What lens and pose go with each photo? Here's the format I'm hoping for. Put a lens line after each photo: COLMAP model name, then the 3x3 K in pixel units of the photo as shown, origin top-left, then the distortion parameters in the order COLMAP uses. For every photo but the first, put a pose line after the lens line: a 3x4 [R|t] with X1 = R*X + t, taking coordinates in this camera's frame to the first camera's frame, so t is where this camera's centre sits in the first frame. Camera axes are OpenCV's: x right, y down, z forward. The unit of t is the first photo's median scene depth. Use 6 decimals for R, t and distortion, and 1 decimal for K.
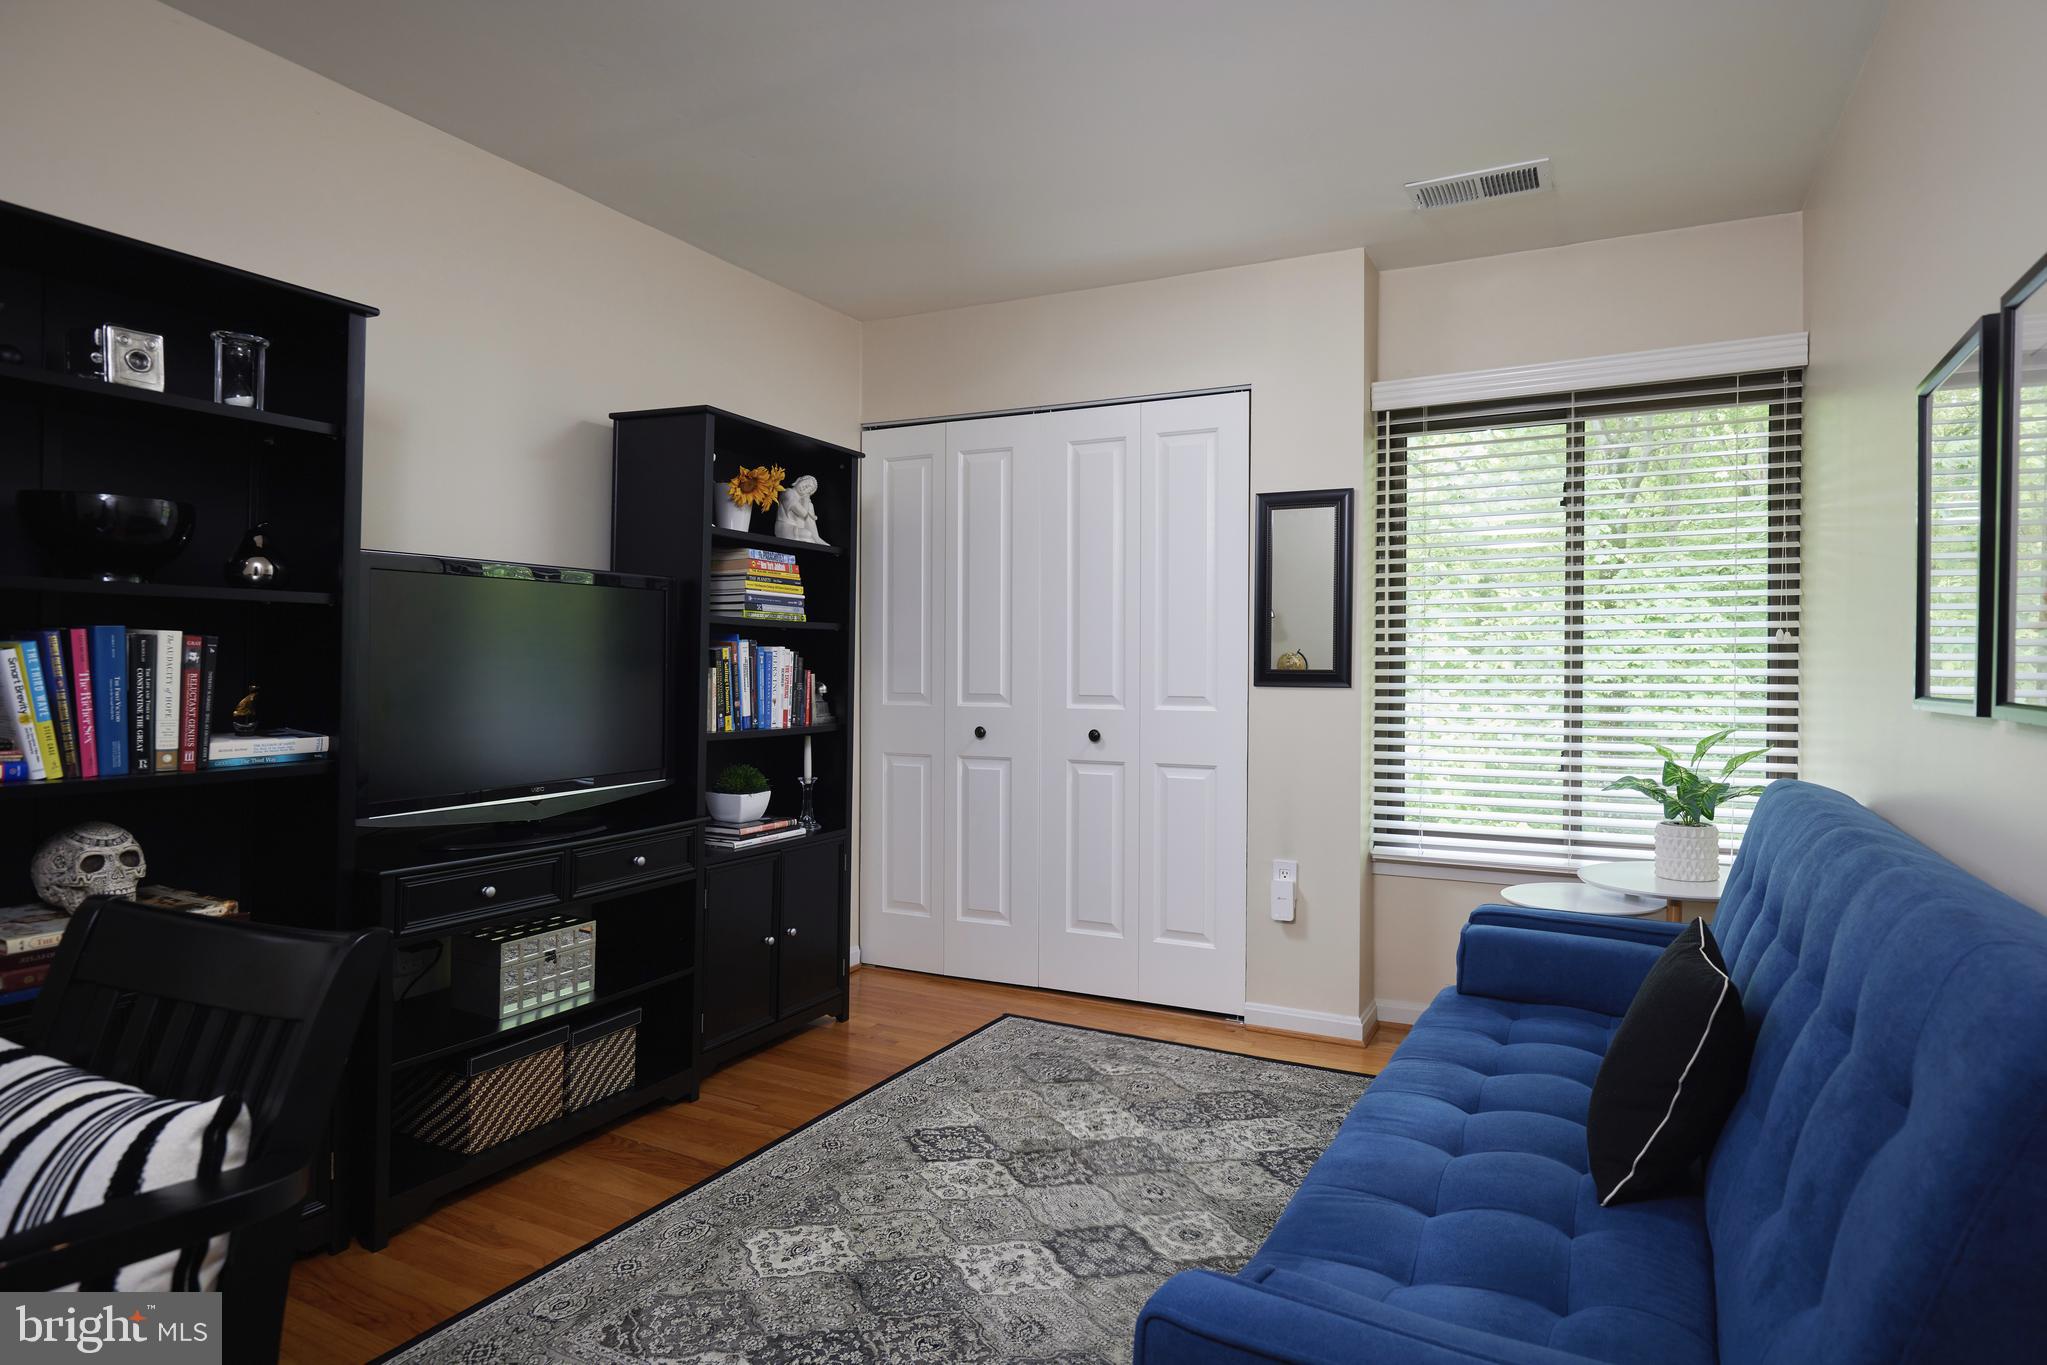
lens RADIAL K [[1136.0, 0, 1023.5], [0, 1136.0, 682.5], [0, 0, 1]] dist [0.001319, 0.000497]
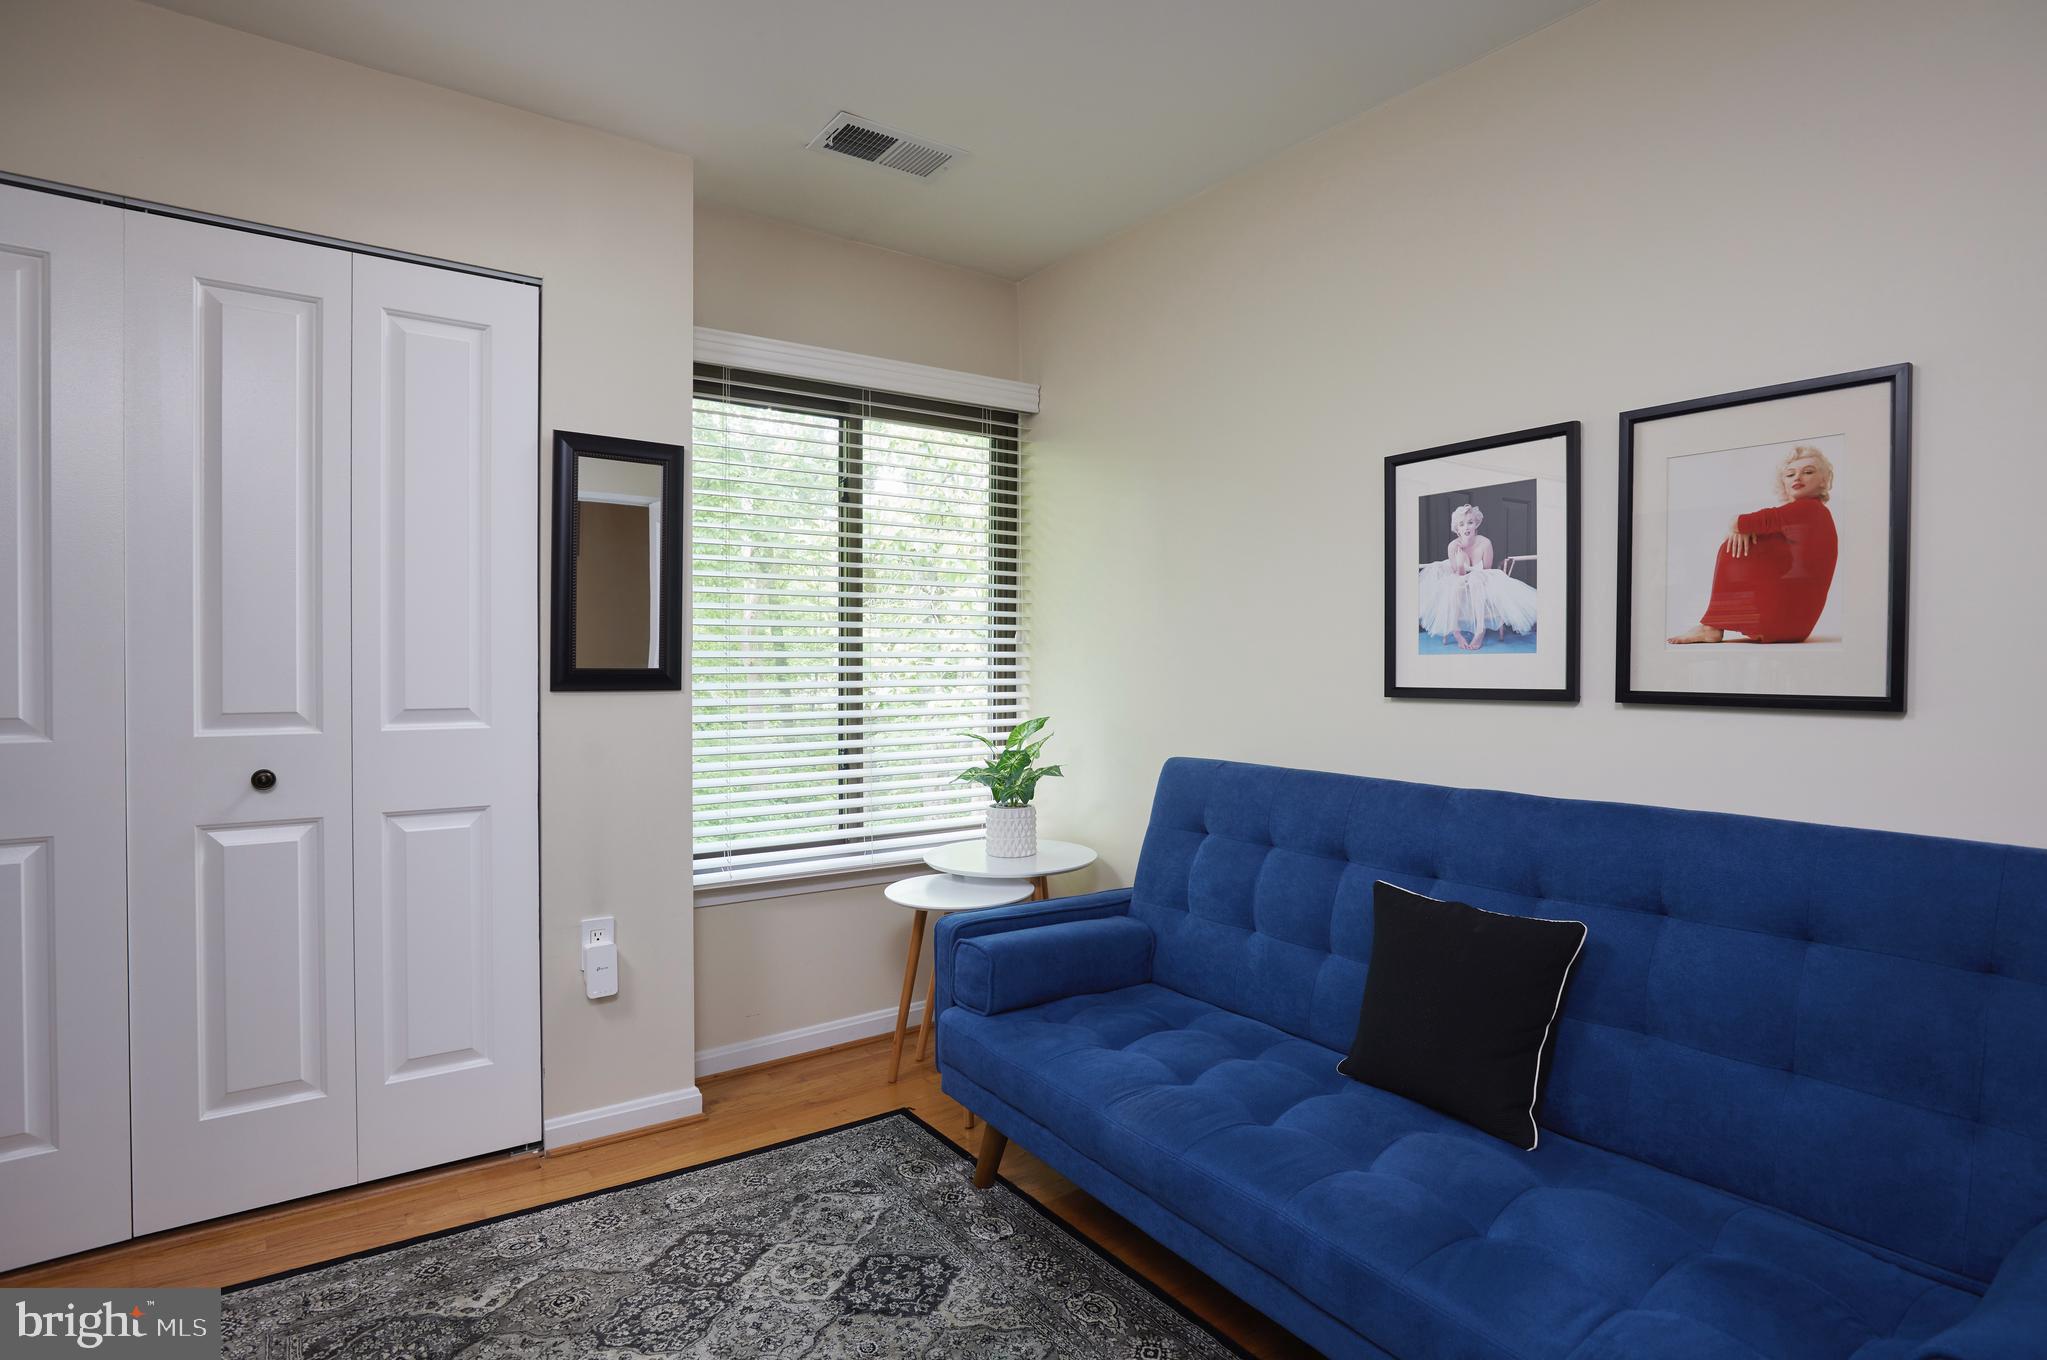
lens RADIAL K [[1080.2, 0, 1023.5], [0, 1080.2, 680.0], [0, 0, 1]] dist [-0.002505, -0.000850]
pose [[0.457263, -0.020917, 0.889086, -0.287604], [0.007273, 0.999778, 0.019780, -0.016185], [-0.889302, -0.002579, 0.457313, 0.417869]]
